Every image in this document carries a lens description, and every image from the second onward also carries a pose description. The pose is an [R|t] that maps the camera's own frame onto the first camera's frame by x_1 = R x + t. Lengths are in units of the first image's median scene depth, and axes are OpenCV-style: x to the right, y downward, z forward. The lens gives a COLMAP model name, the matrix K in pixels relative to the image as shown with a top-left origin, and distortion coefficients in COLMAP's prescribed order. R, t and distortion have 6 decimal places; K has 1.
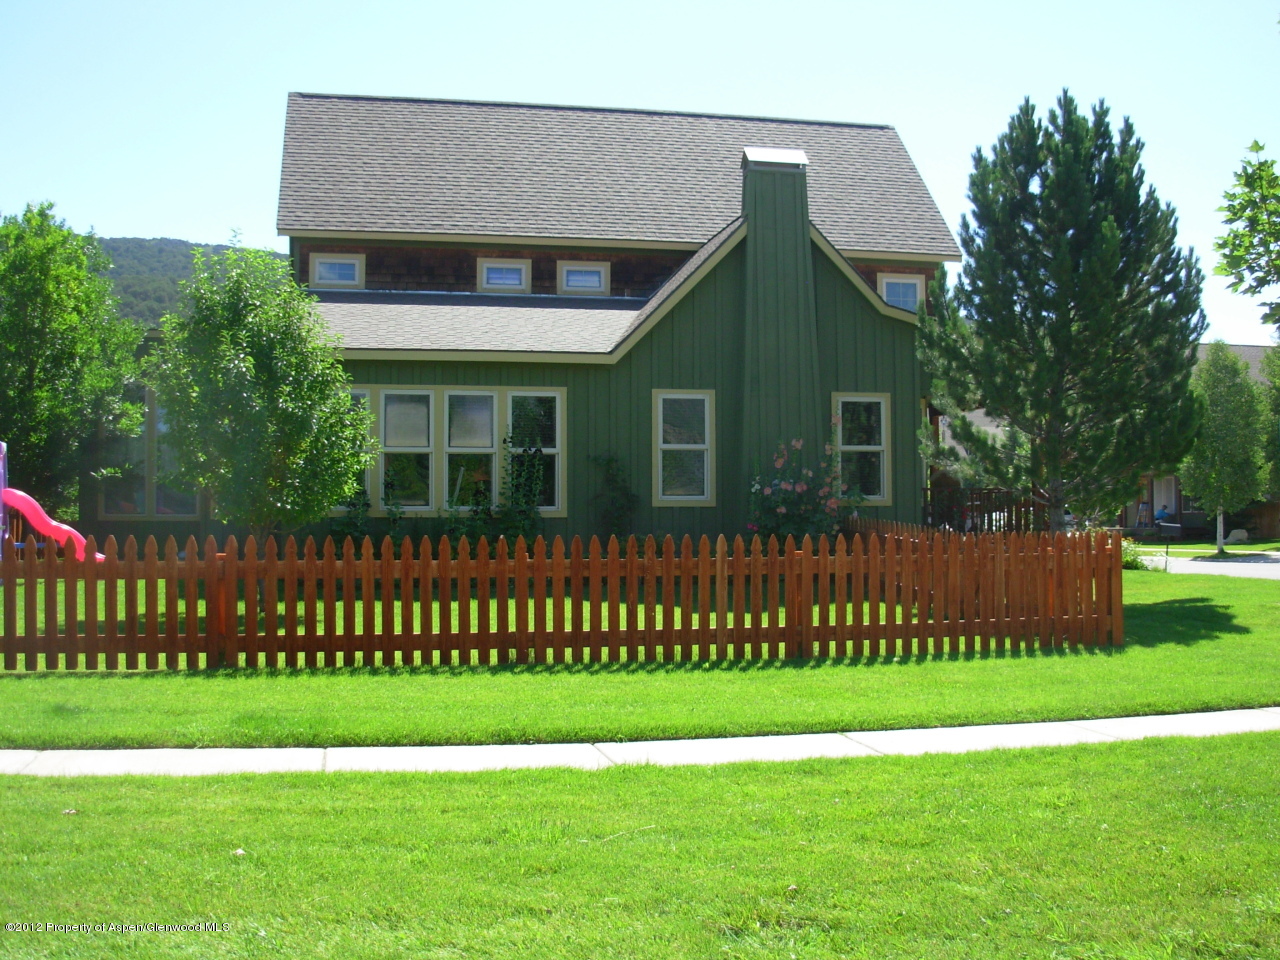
lens RADIAL K [[1469.2, 0, 675.7], [0, 1469.2, 482.4], [0, 0, 1]] dist [-0.228884, 0.206355]
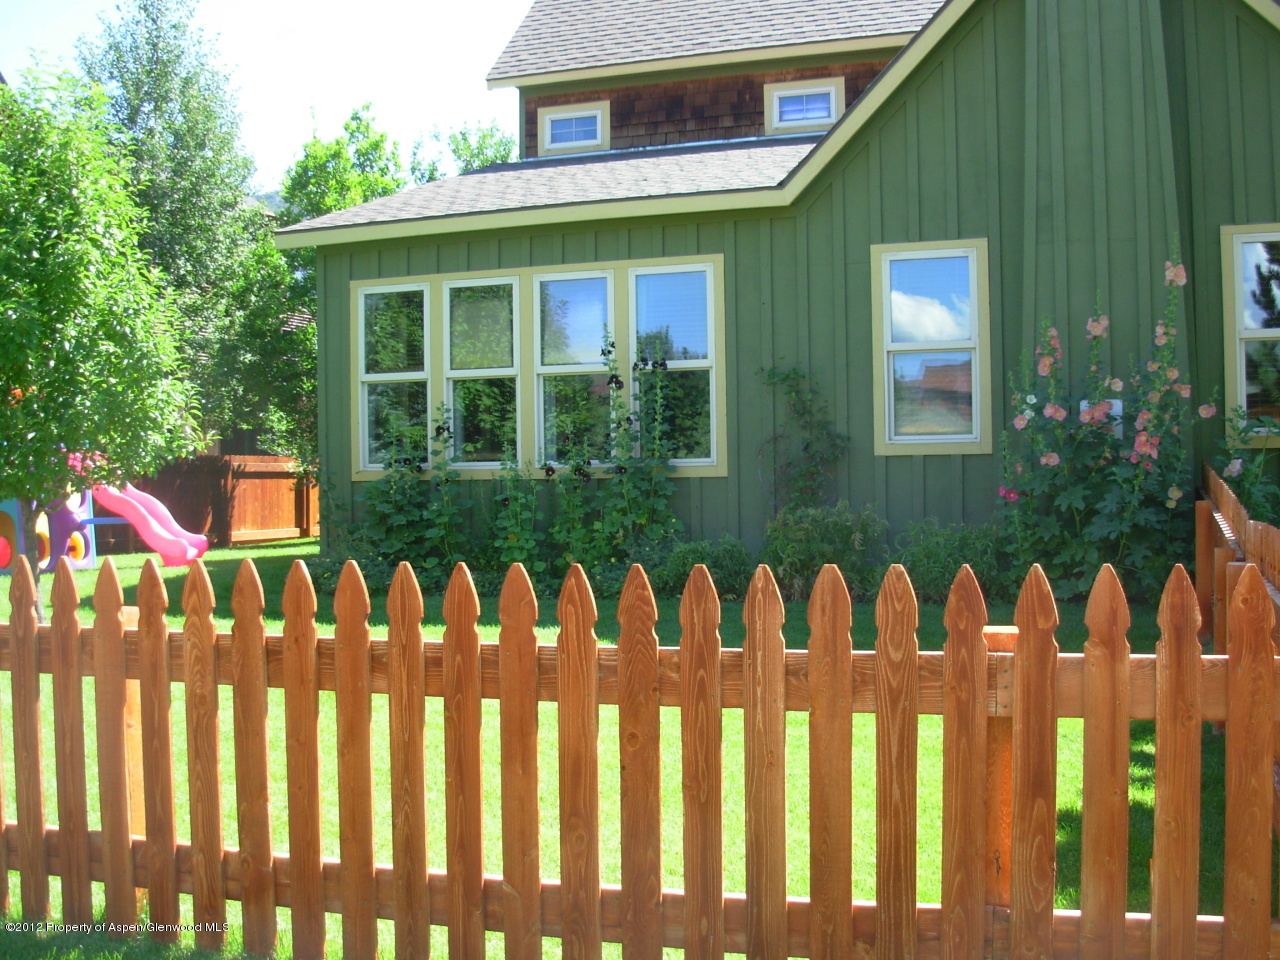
lens RADIAL K [[1469.2, 0, 675.7], [0, 1469.2, 482.4], [0, 0, 1]] dist [-0.228884, 0.206355]
pose [[0.840007, -0.006828, -0.542533, 0.219999], [0.027133, 0.999198, 0.029435, 0.008172], [0.541897, -0.039446, 0.839518, 0.490902]]
